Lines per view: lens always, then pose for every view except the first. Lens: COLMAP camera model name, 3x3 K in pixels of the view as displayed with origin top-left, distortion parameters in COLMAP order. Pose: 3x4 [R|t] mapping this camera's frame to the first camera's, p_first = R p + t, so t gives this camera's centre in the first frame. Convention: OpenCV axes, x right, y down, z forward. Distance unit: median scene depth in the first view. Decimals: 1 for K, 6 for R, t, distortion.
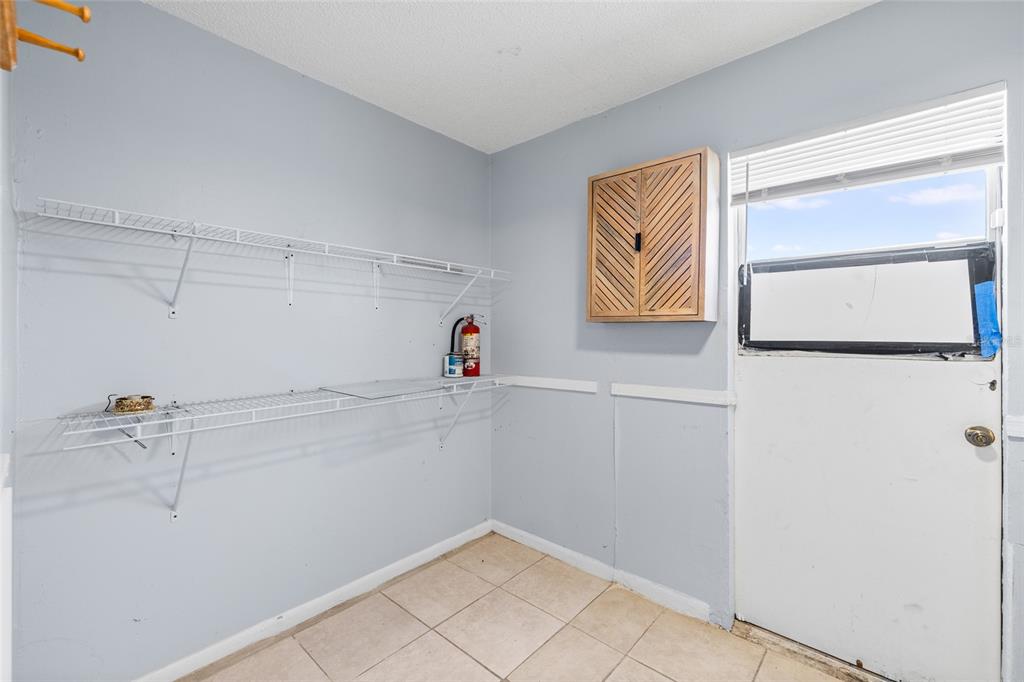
lens RADIAL K [[433.8, 0, 510.4], [0, 433.8, 335.7], [0, 0, 1]] dist [-0.000405, -0.000957]
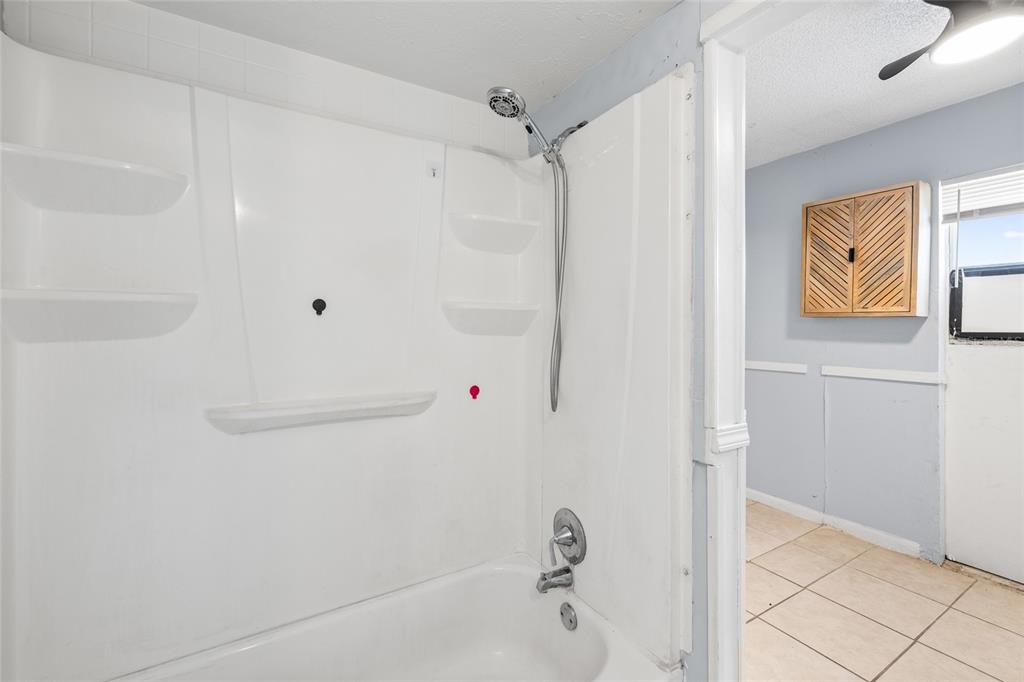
lens RADIAL K [[433.8, 0, 508.4], [0, 433.8, 326.6], [0, 0, 1]] dist [-0.000405, -0.000957]
pose [[0.952976, 0.000131, -0.303045, -0.292277], [0.000580, 0.999997, 0.002257, -0.007442], [0.303045, -0.002327, 0.952973, -0.545901]]
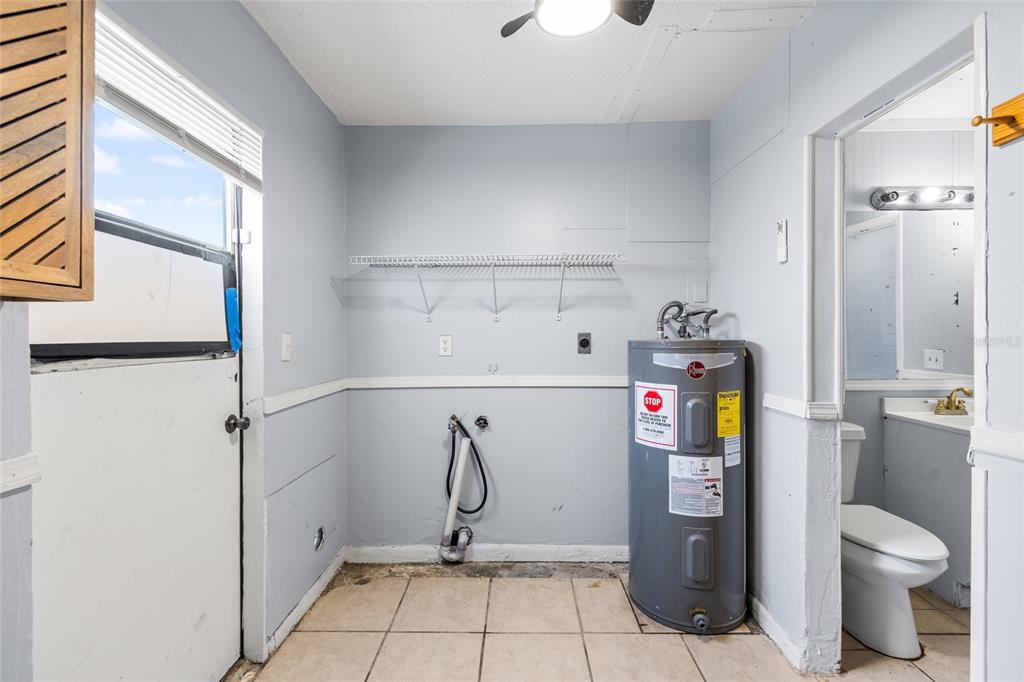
lens RADIAL K [[433.8, 0, 511.6], [0, 433.8, 340.9], [0, 0, 1]] dist [-0.000405, -0.000957]
pose [[-0.657338, -0.008972, 0.753543, -0.188155], [0.000210, 0.999927, 0.012089, 0.001564], [-0.753596, 0.008105, -0.657288, 0.899314]]
